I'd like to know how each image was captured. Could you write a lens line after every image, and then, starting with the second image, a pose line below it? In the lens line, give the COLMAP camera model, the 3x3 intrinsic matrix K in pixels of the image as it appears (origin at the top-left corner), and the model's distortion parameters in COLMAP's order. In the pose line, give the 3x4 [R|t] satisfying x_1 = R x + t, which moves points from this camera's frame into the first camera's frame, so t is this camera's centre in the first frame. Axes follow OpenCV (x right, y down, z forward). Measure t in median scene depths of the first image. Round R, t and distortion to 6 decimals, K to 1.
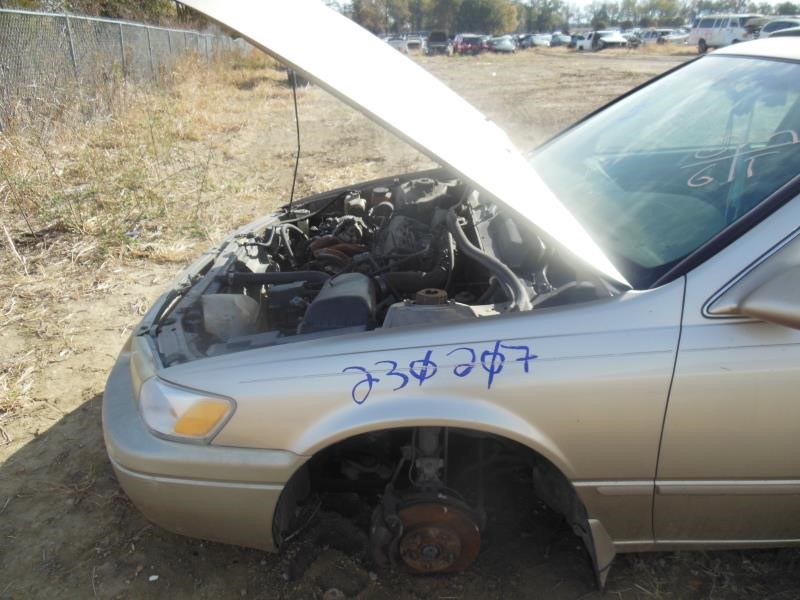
lens RADIAL K [[607.6, 0, 388.7], [0, 607.6, 292.8], [0, 0, 1]] dist [-0.024791, 0.047403]
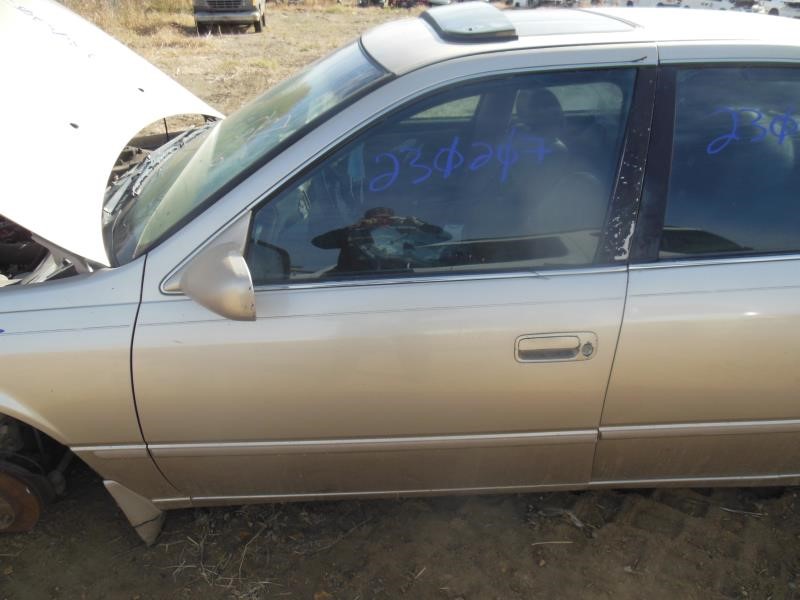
lens RADIAL K [[607.6, 0, 388.7], [0, 607.6, 292.8], [0, 0, 1]] dist [-0.024791, 0.047403]
pose [[0.996182, 0.000901, 0.087300, 0.764461], [-0.007057, 0.997506, 0.070231, -0.036172], [-0.087019, -0.070578, 0.993703, -0.084204]]
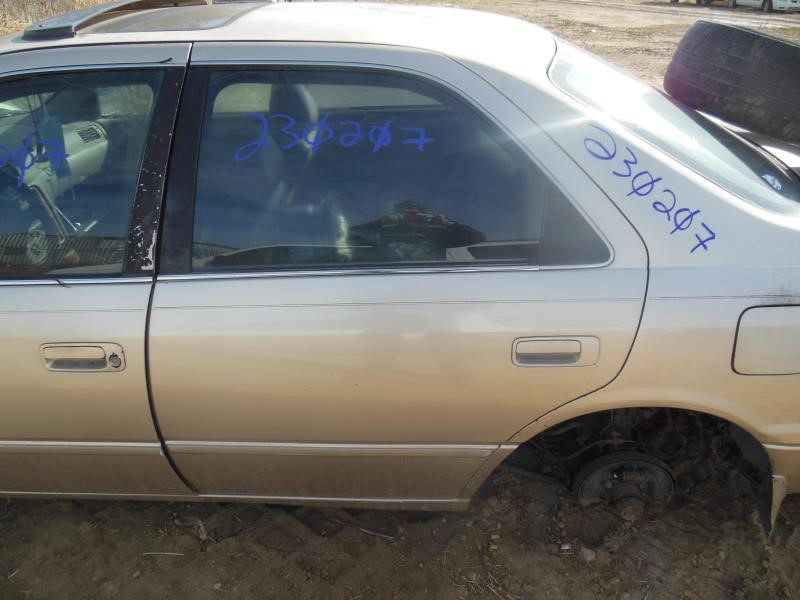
lens RADIAL K [[592.7, 0, 400.0], [0, 592.7, 300.0], [0, 0, 1]] dist [0.012549, 0.010825]
pose [[0.999056, 0.040639, 0.015346, 0.861246], [-0.041891, 0.994811, 0.092711, -0.041119], [-0.011499, -0.093267, 0.995575, -0.082801]]
